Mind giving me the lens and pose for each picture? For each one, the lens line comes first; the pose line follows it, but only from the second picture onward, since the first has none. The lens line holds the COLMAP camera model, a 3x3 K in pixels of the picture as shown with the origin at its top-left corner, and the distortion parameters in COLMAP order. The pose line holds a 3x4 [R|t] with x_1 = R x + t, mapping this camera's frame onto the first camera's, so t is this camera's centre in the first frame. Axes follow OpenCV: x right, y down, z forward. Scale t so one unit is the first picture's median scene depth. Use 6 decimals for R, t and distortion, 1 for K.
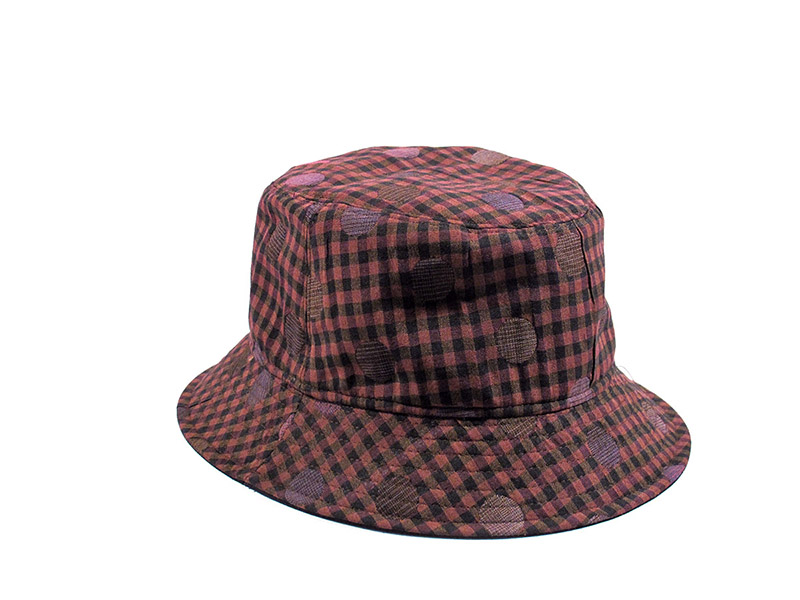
lens RADIAL K [[1254.8, 0, 464.2], [0, 1254.8, 283.0], [0, 0, 1]] dist [-0.044883, 0.017614]
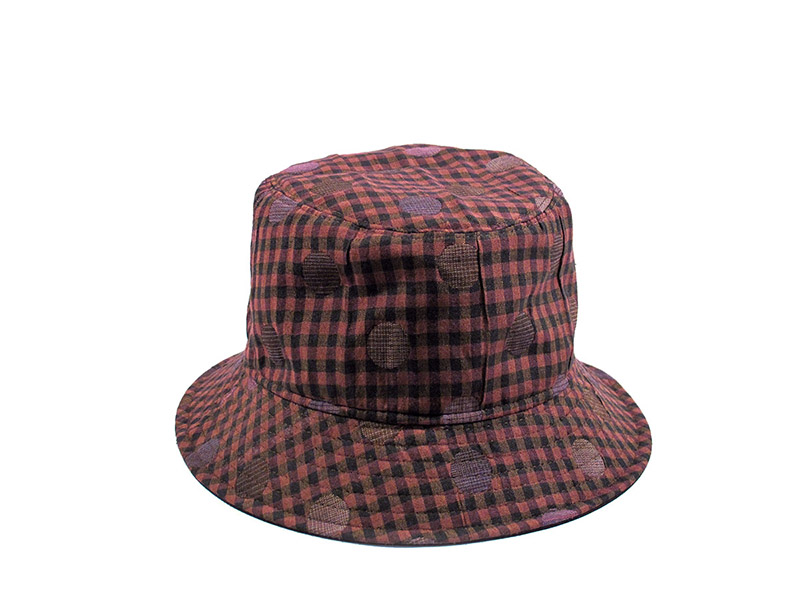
lens RADIAL K [[1293.9, 0, 522.7], [0, 1293.9, 298.5], [0, 0, 1]] dist [-0.052738, 0.168966]
pose [[0.882012, 0.131204, -0.452592, 0.587153], [-0.130367, 0.990910, 0.033201, -0.038039], [0.452834, 0.029719, 0.891099, 0.144598]]
